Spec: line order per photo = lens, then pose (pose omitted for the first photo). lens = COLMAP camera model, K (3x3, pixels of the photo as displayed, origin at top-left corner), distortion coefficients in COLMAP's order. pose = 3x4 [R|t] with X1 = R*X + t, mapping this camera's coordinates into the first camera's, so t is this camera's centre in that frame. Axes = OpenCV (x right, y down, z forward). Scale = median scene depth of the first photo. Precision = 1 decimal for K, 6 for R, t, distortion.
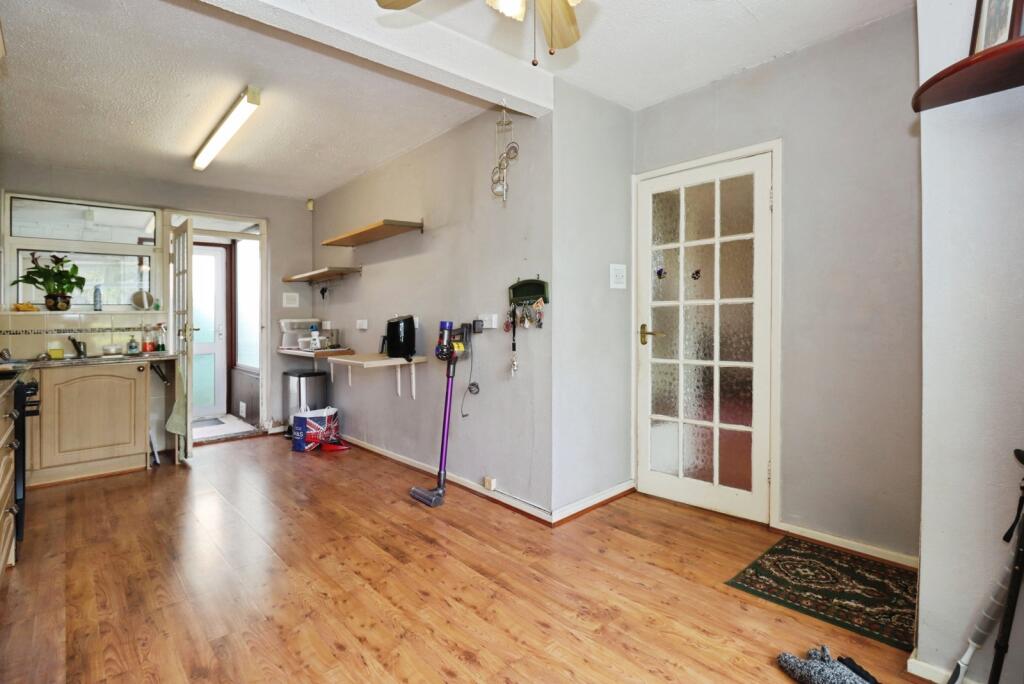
lens RADIAL K [[491.5, 0, 516.6], [0, 491.5, 318.9], [0, 0, 1]] dist [-0.018974, -0.000414]
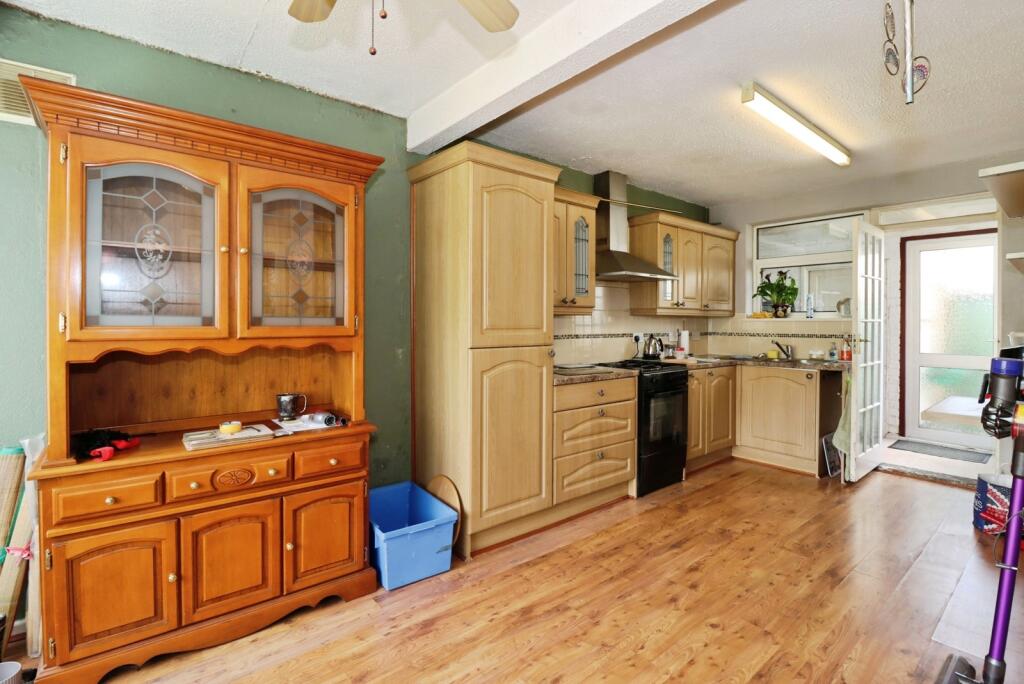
lens RADIAL K [[491.5, 0, 516.6], [0, 491.5, 318.9], [0, 0, 1]] dist [-0.018974, -0.000414]
pose [[-0.041742, 0.015607, -0.999007, 0.390319], [0.000907, 0.999878, 0.015583, -0.049942], [0.999128, -0.000255, -0.041751, 0.602192]]
